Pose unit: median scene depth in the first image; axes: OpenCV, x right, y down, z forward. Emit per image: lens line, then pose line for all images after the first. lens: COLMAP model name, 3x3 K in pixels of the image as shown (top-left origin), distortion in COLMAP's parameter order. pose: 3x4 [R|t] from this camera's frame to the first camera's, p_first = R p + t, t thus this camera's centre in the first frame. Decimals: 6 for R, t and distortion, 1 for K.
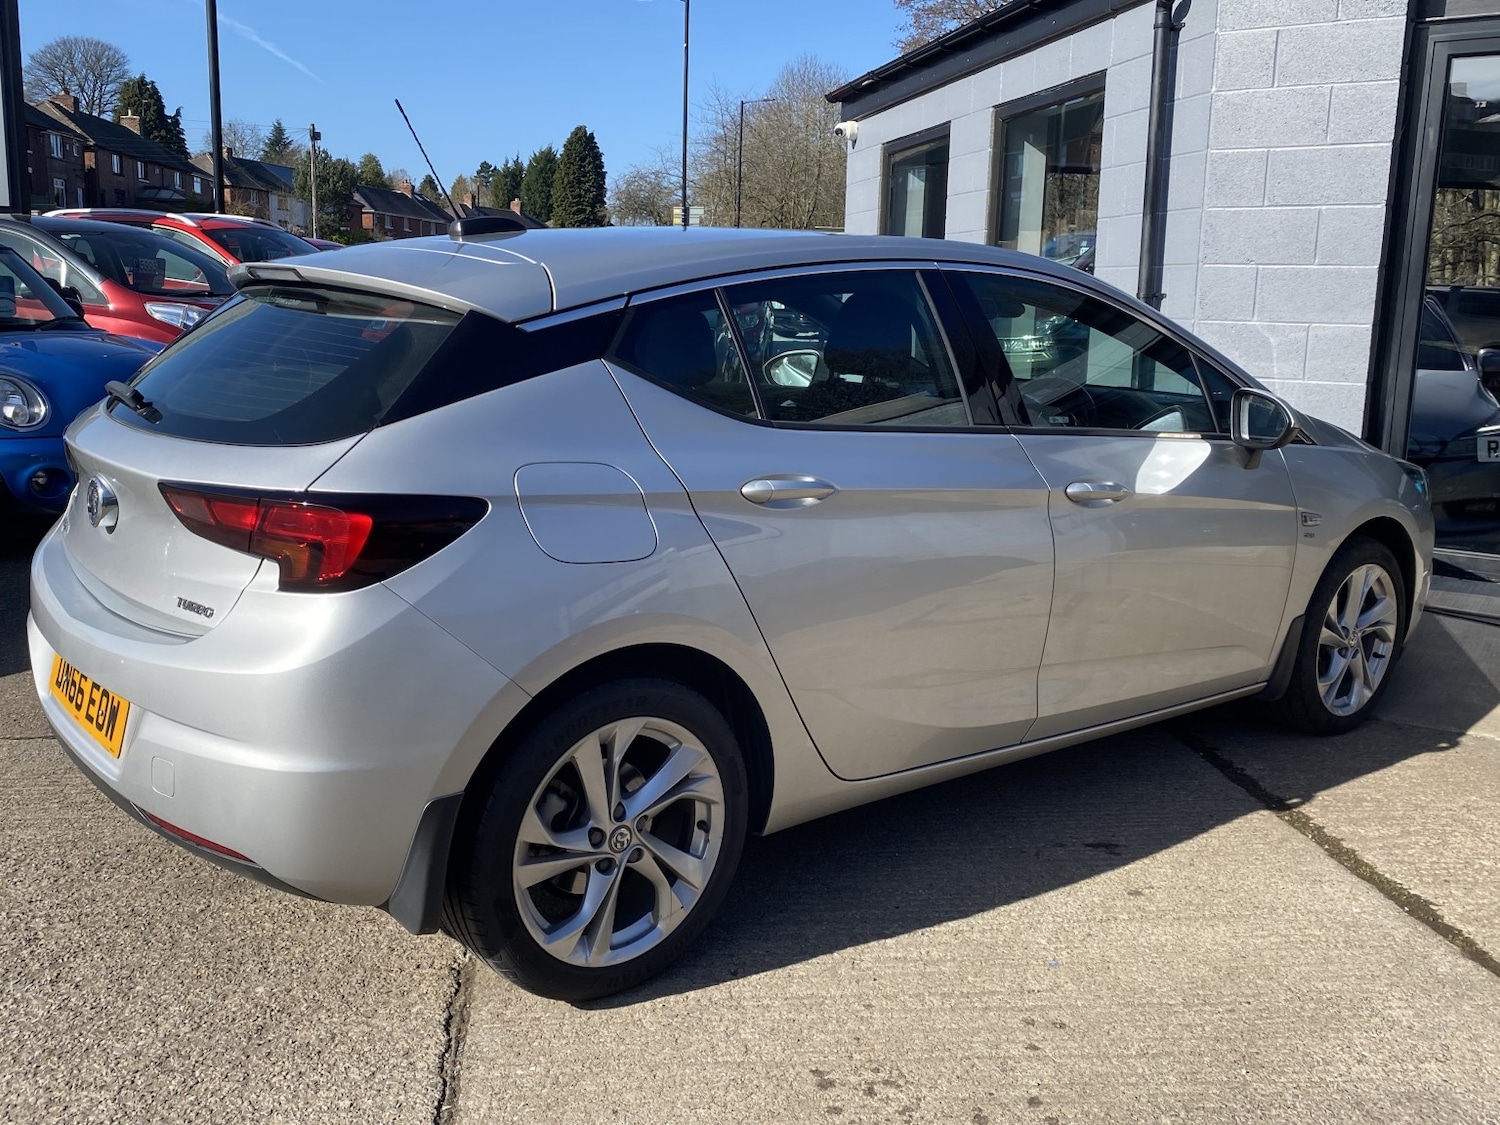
lens RADIAL K [[1353.1, 0, 747.0], [0, 1353.1, 571.1], [0, 0, 1]] dist [0.004427, -0.003882]
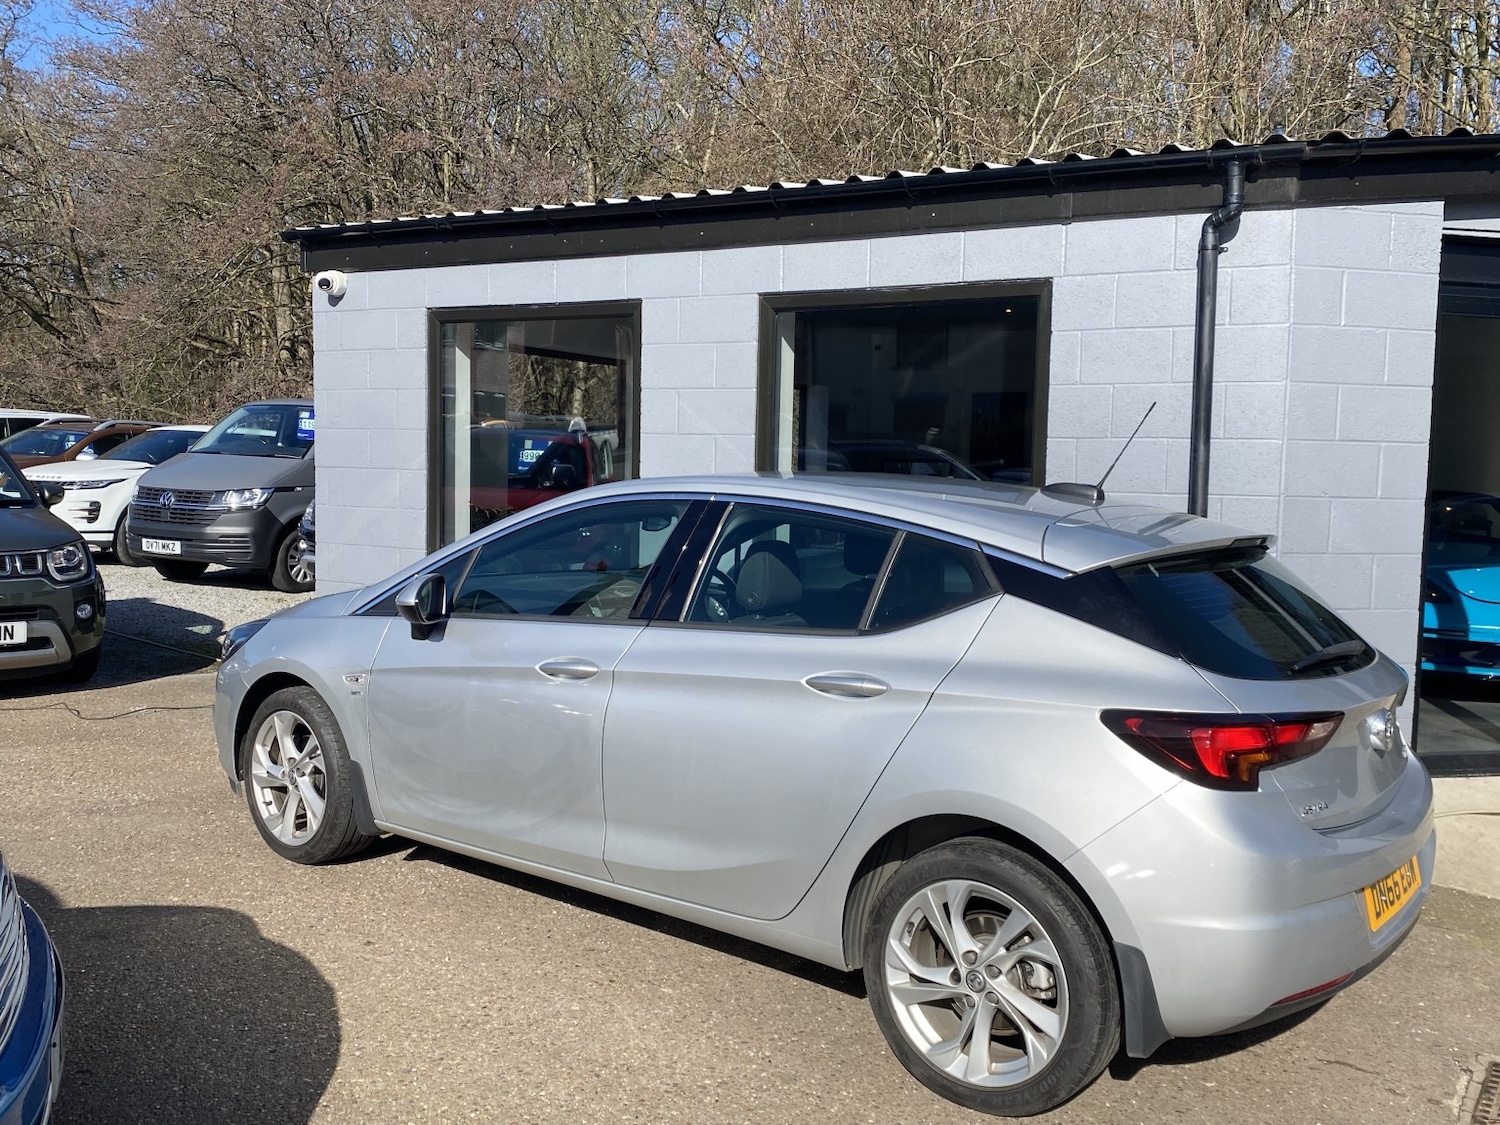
lens RADIAL K [[1353.1, 0, 730.4], [0, 1353.1, 571.9], [0, 0, 1]] dist [0.004427, -0.003882]
pose [[0.670346, -0.065458, 0.739156, -1.023959], [0.142085, 0.988994, -0.041275, -0.301568], [-0.728319, 0.132691, 0.672268, 1.027439]]
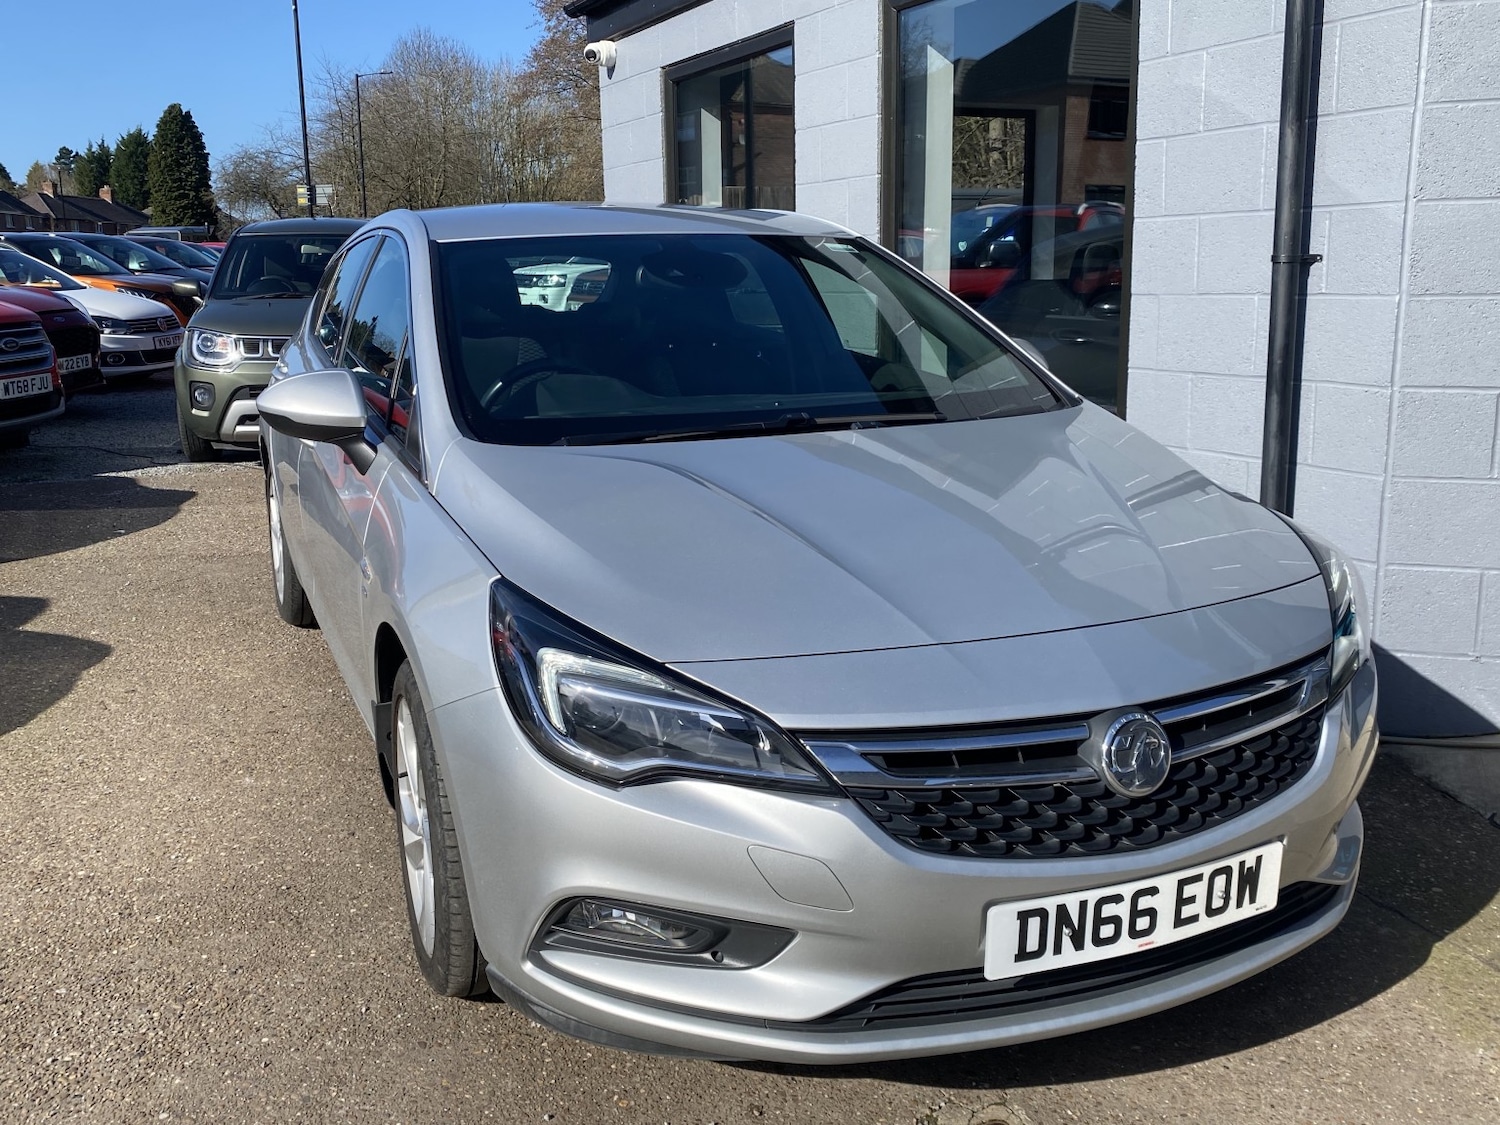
lens RADIAL K [[1353.1, 0, 732.2], [0, 1353.1, 562.7], [0, 0, 1]] dist [0.004427, -0.003882]
pose [[0.966953, -0.089811, 0.238613, -0.169720], [0.087630, 0.995957, 0.019754, -0.170746], [-0.239423, 0.001809, 0.970914, 0.793031]]
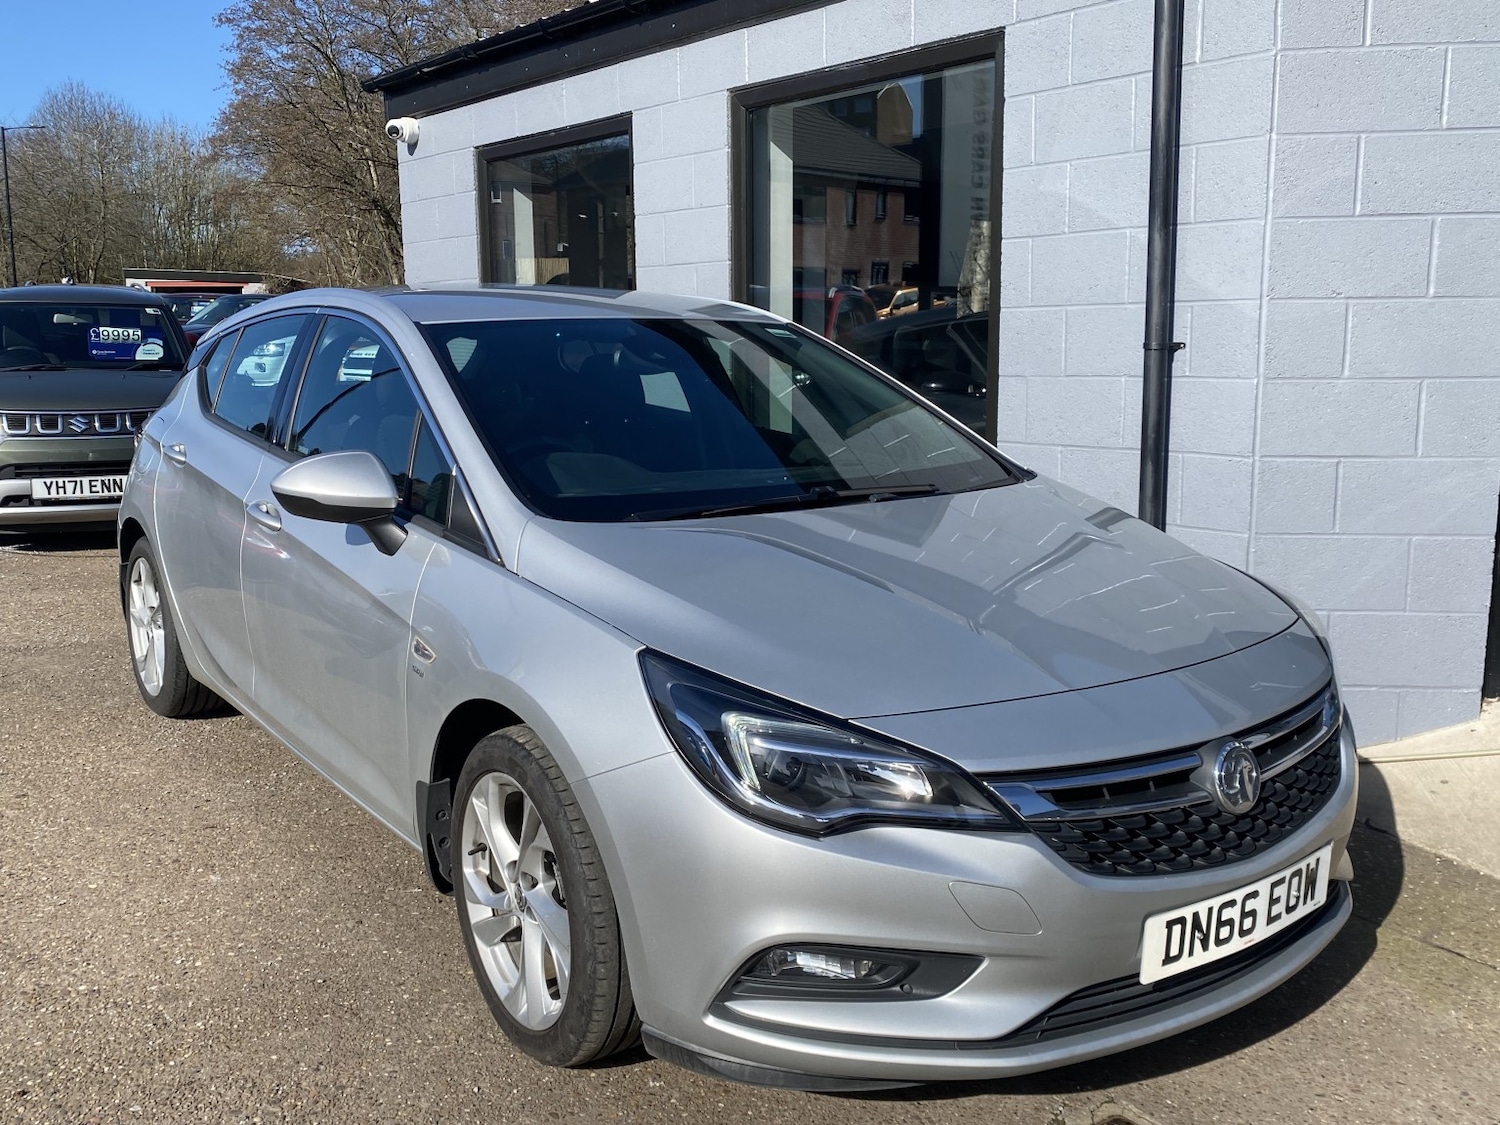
lens RADIAL K [[1353.1, 0, 735.4], [0, 1353.1, 562.9], [0, 0, 1]] dist [0.004427, -0.003882]
pose [[0.883822, -0.103565, 0.456216, -0.373501], [0.119706, 0.992788, -0.006533, -0.192088], [-0.452249, 0.060385, 0.889845, 0.819029]]
